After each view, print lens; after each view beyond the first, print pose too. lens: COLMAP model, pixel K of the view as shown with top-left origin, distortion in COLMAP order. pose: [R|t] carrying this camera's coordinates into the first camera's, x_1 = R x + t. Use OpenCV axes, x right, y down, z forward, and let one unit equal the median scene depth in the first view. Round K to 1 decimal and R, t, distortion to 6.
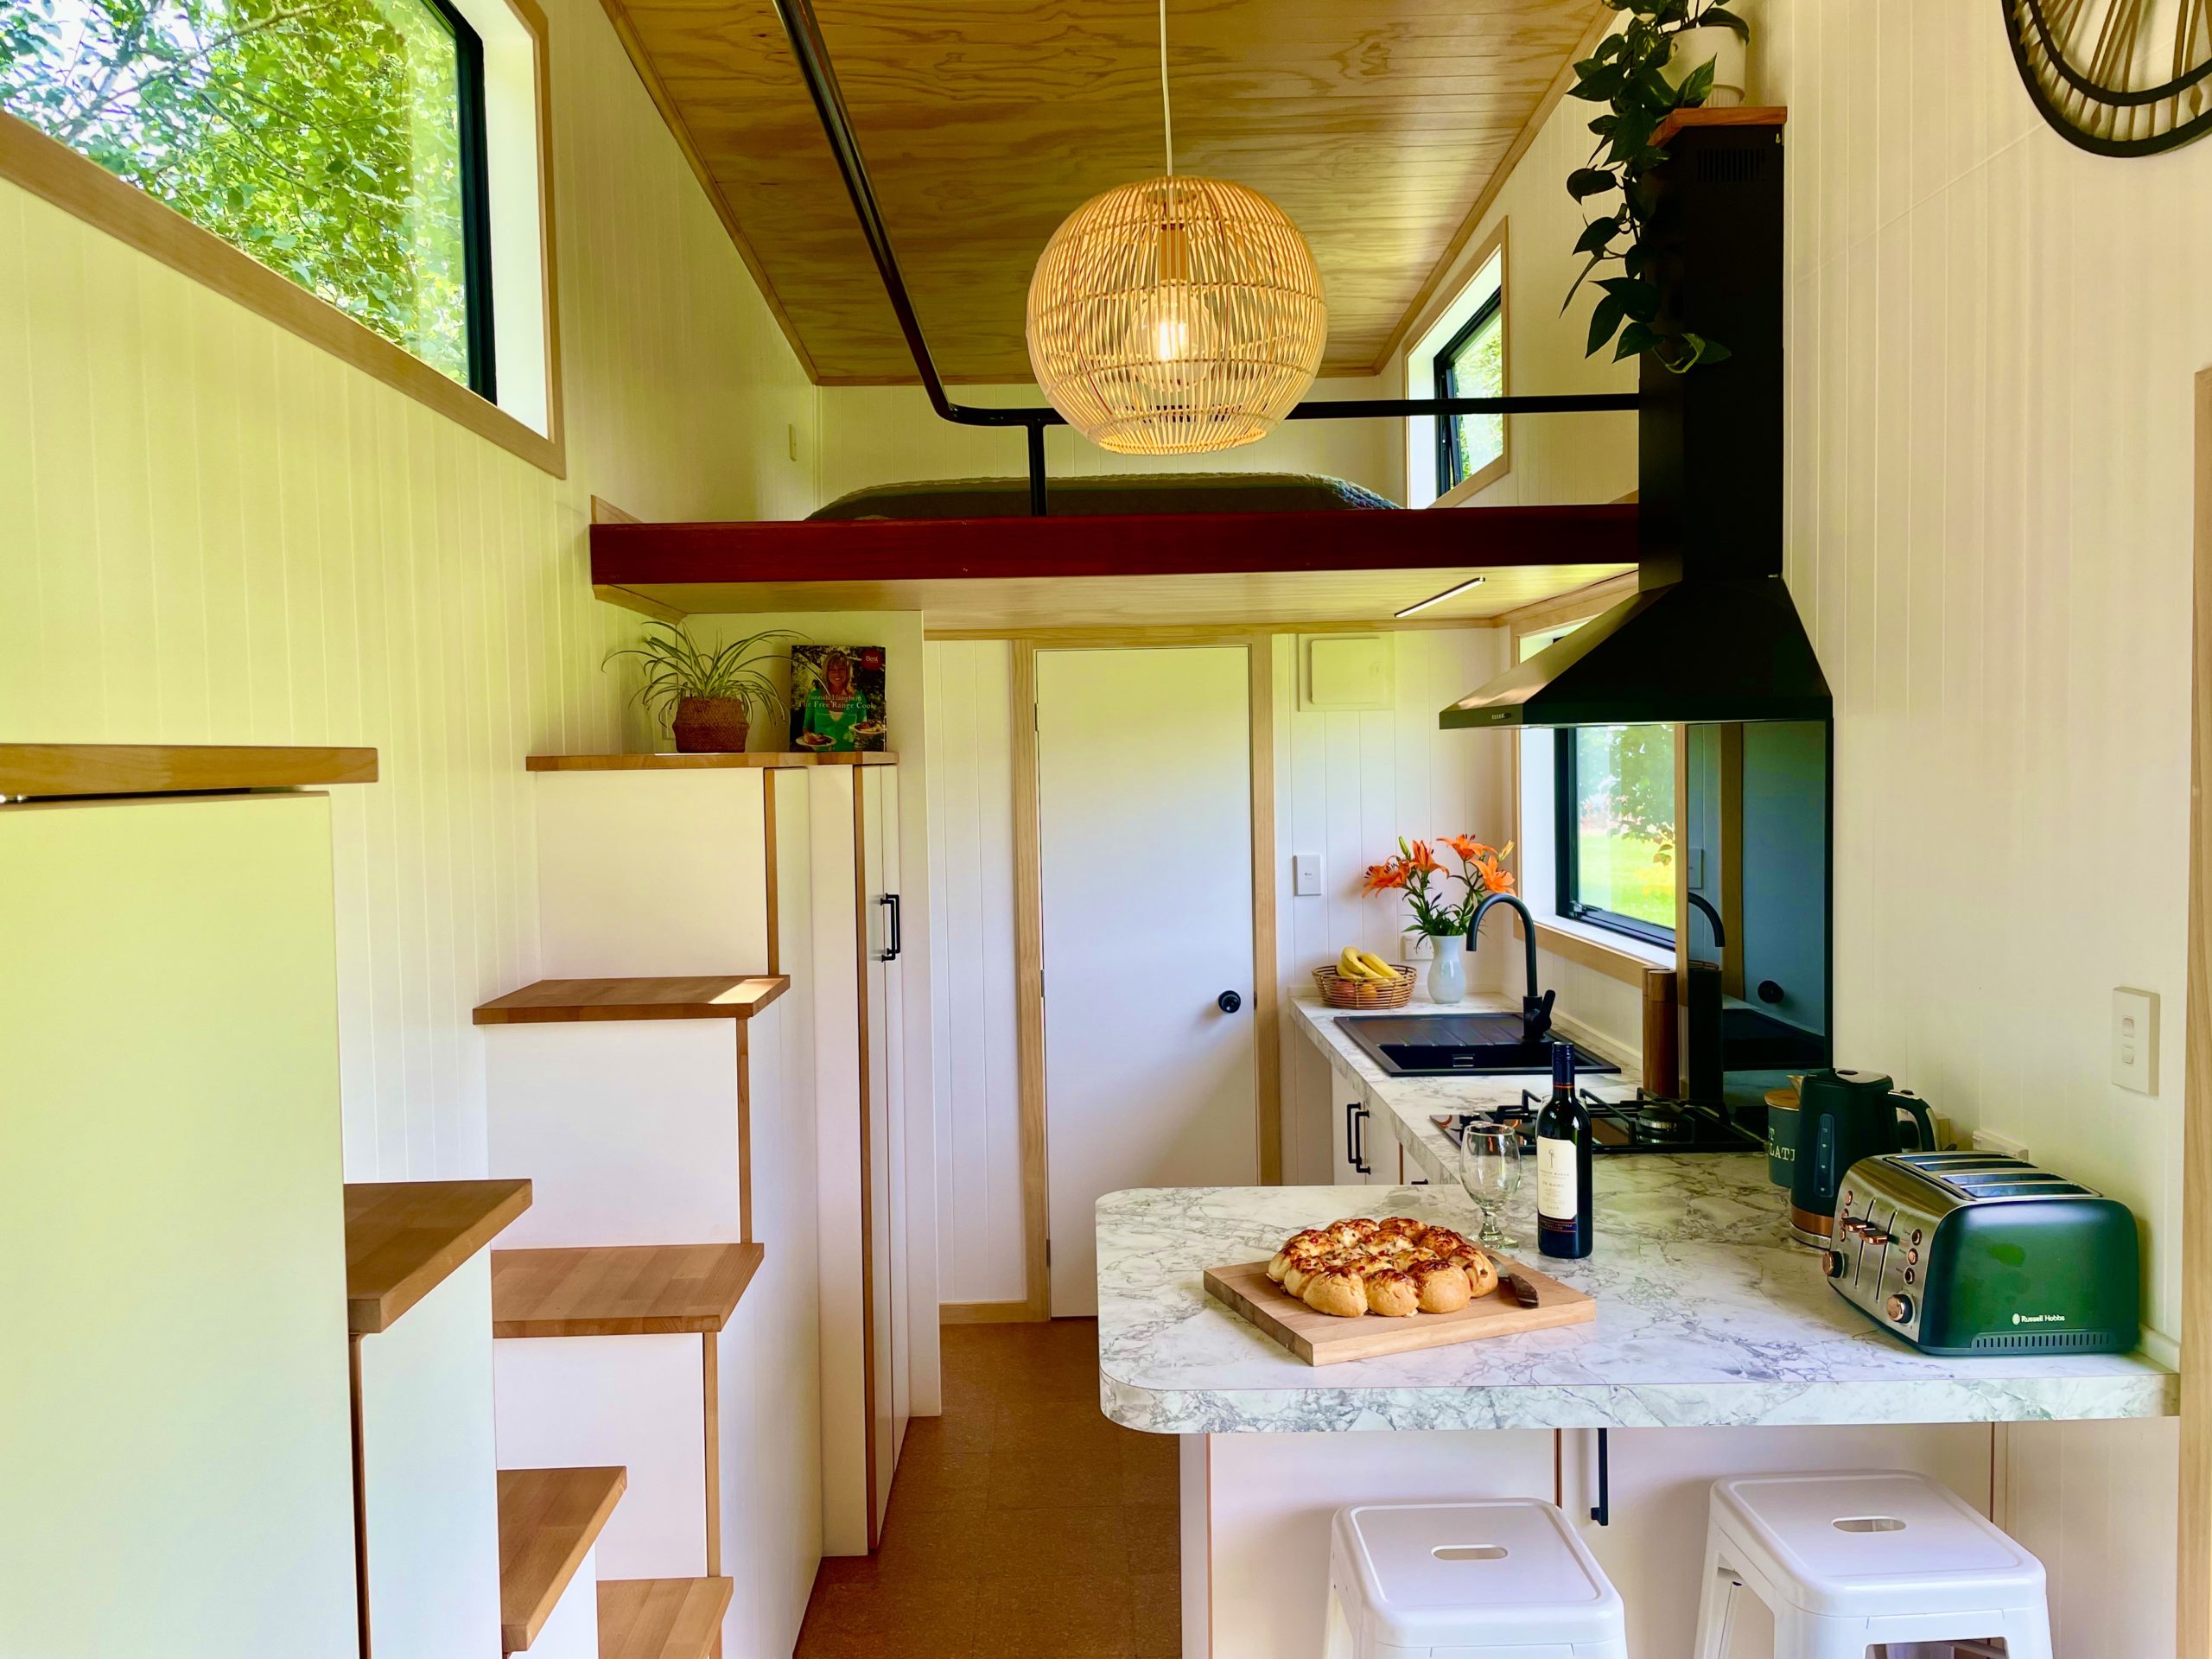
lens RADIAL K [[1680.4, 0, 1104.0], [0, 1680.4, 823.4], [0, 0, 1]] dist [0.103087, -0.152164]
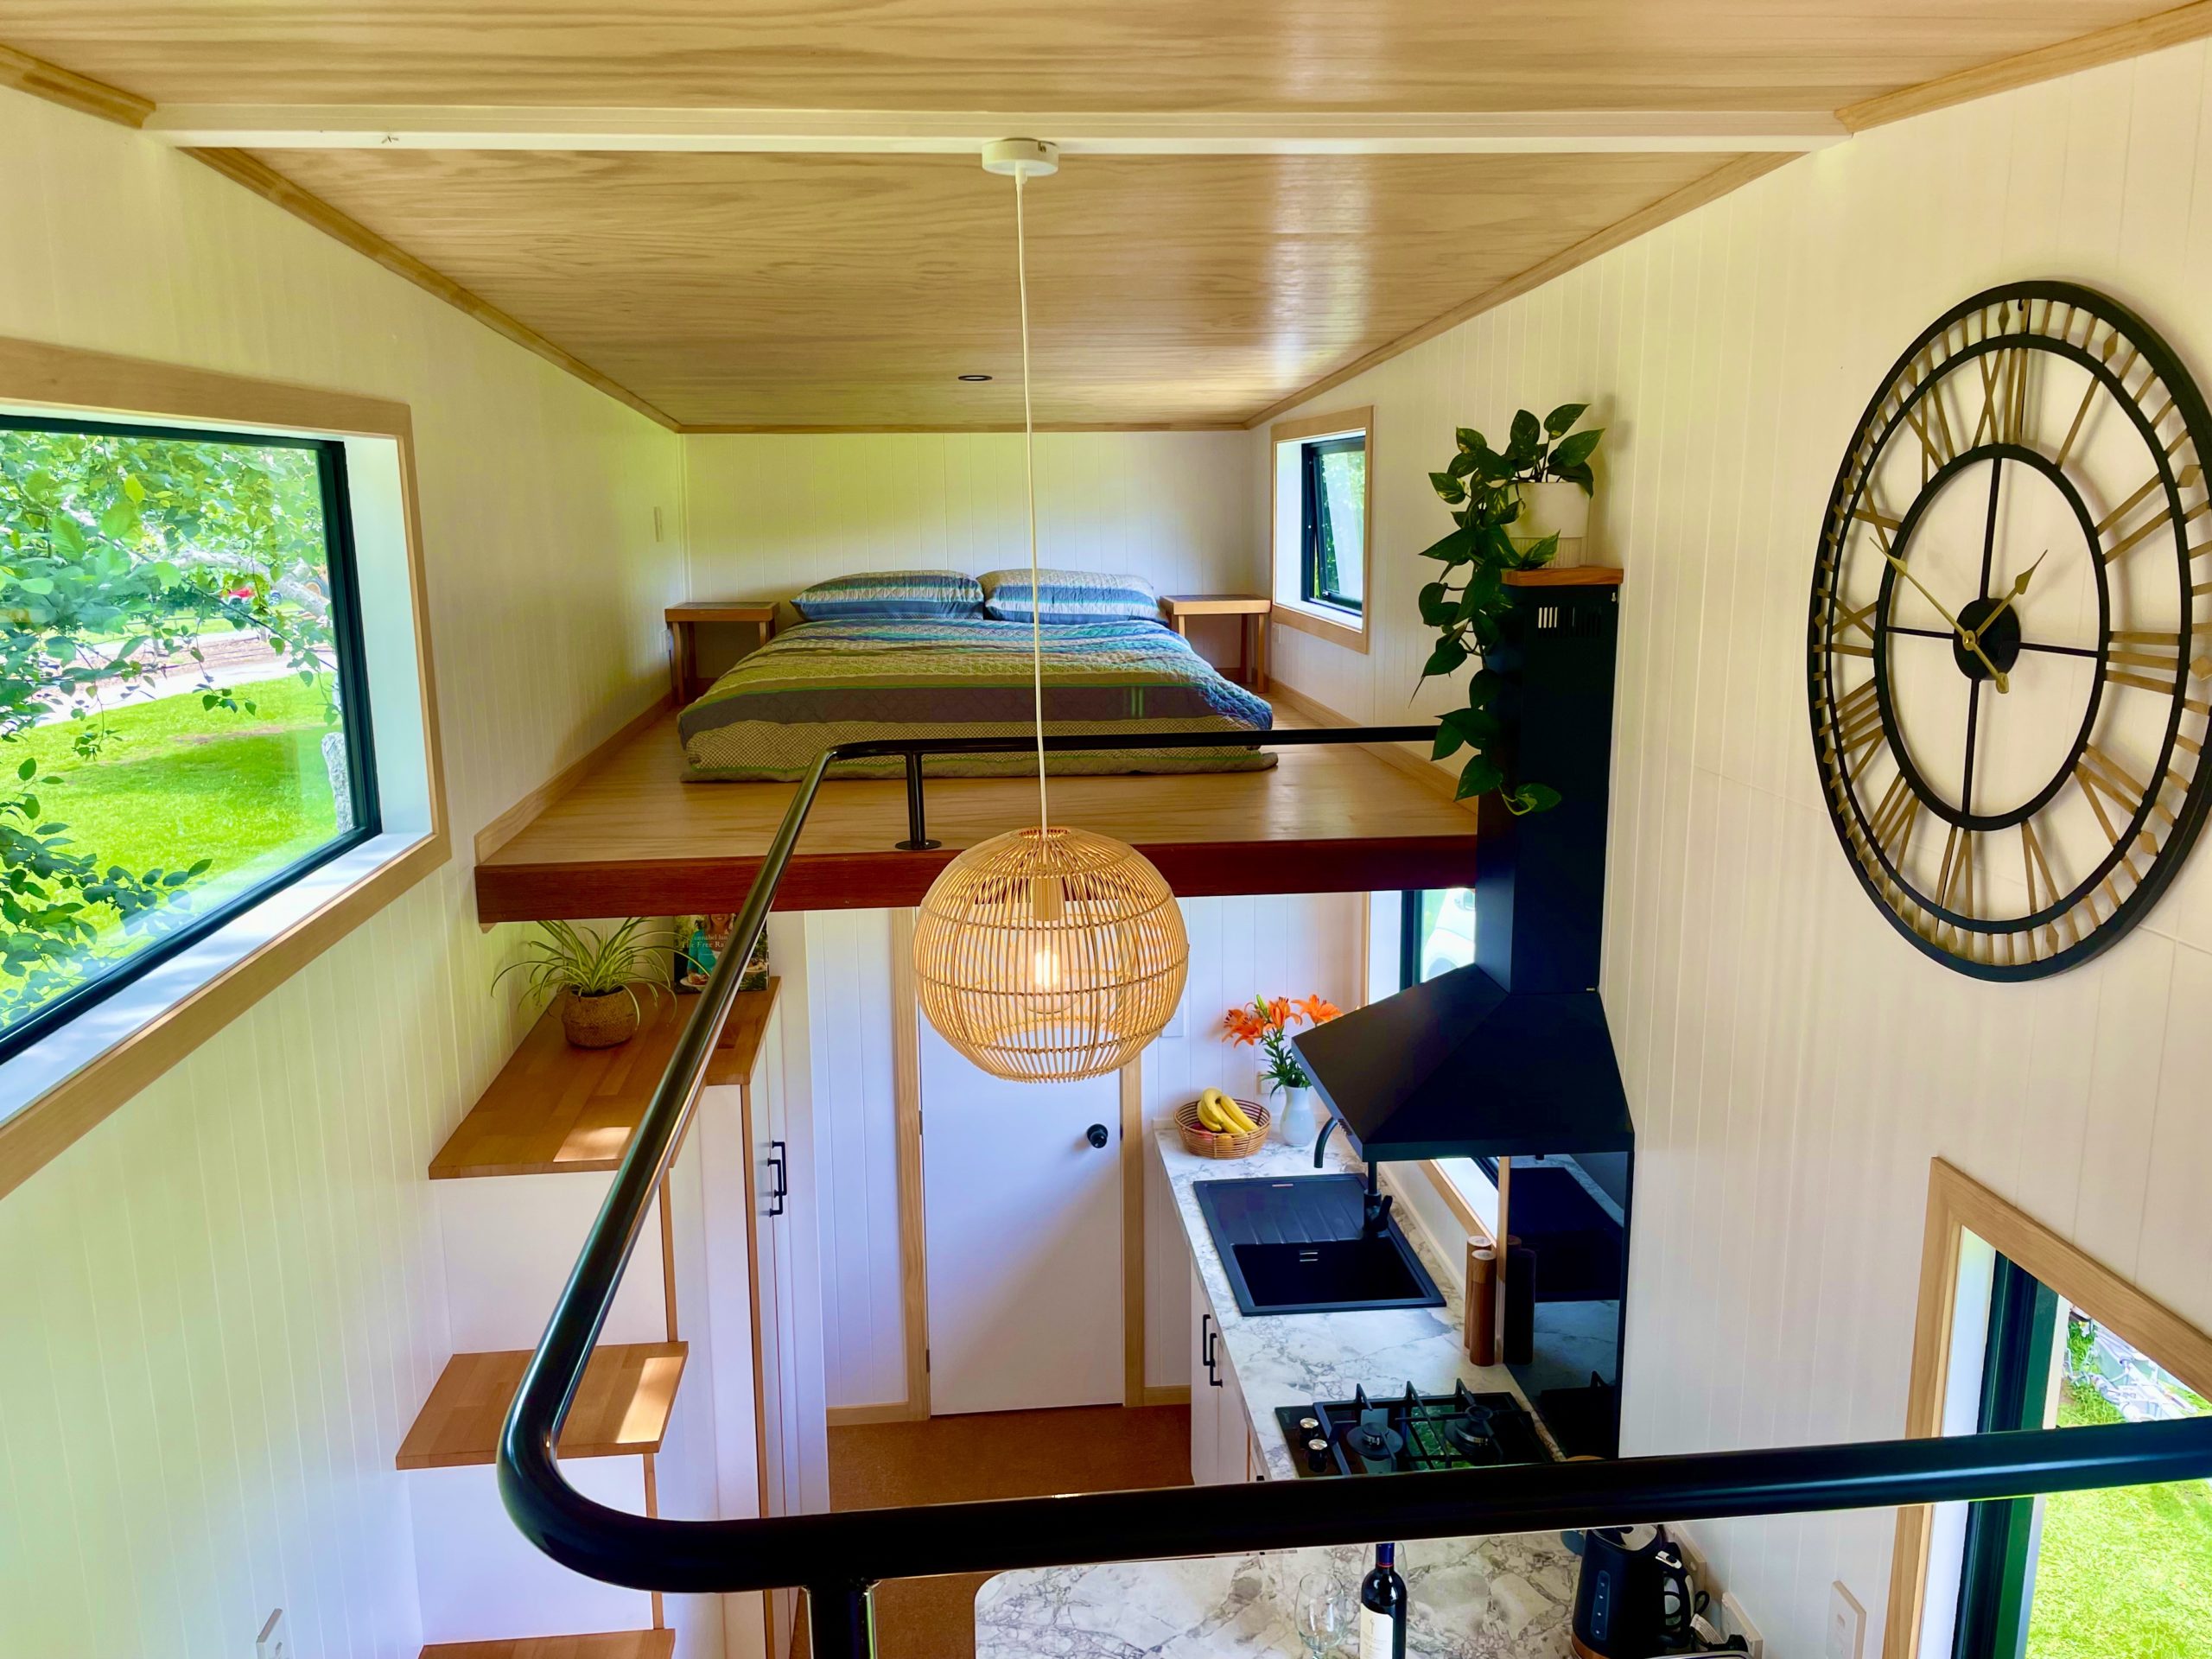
lens RADIAL K [[1680.4, 0, 1104.0], [0, 1680.4, 823.4], [0, 0, 1]] dist [0.103087, -0.152164]
pose [[0.997024, -0.004970, 0.076929, -0.003106], [-0.007110, 0.987737, 0.155963, -0.336538], [-0.076761, -0.156046, 0.984763, -0.029169]]
